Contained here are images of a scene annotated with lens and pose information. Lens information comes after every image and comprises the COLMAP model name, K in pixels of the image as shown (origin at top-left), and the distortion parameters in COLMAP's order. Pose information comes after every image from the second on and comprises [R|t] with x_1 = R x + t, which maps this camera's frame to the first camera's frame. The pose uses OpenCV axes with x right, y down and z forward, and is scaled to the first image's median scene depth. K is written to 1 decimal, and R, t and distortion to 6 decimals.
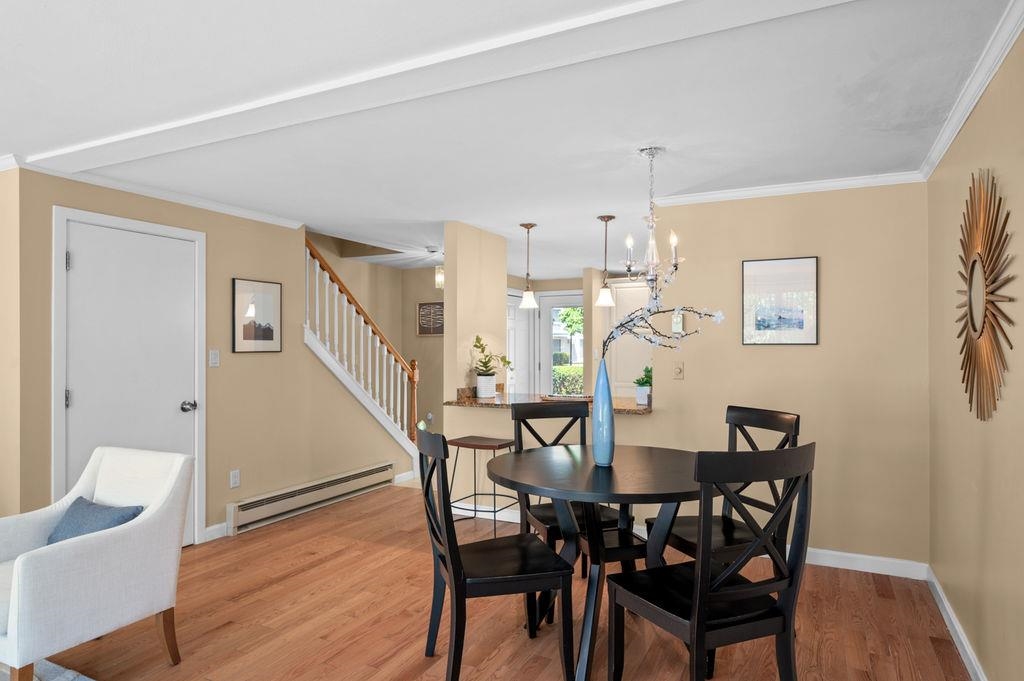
lens RADIAL K [[608.7, 0, 511.2], [0, 608.7, 343.1], [0, 0, 1]] dist [-0.005010, 0.000637]
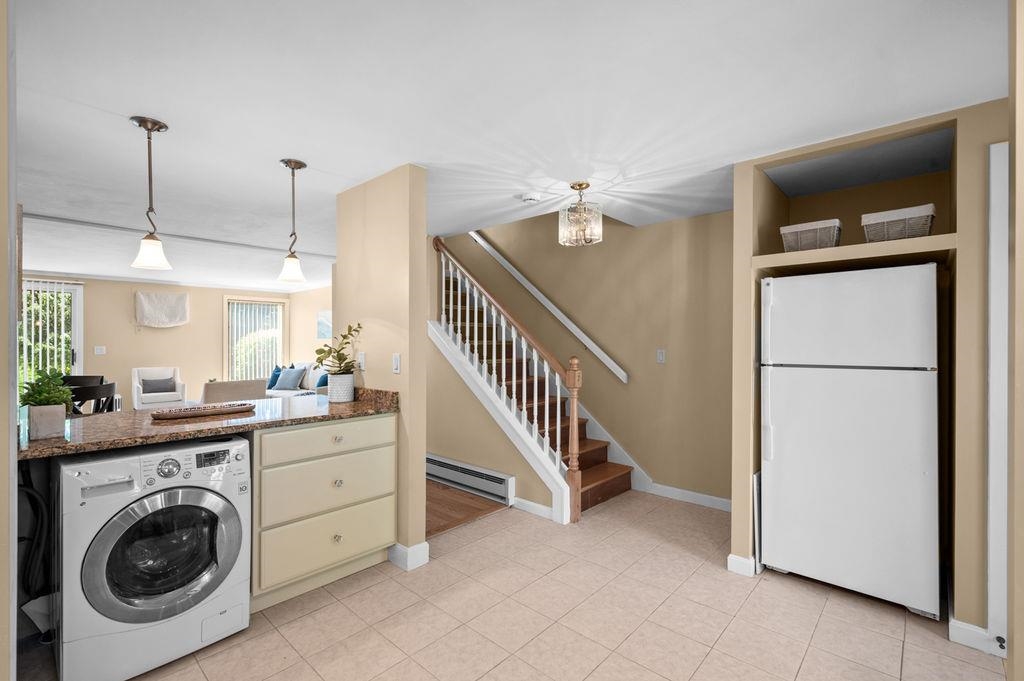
lens RADIAL K [[460.1, 0, 511.5], [0, 460.1, 344.5], [0, 0, 1]] dist [0.001116, 0.000199]
pose [[-0.271648, 0.005189, -0.962383, 0.794588], [0.003174, 0.999985, 0.004496, 0.021350], [0.962391, -0.001833, -0.271660, 2.316243]]
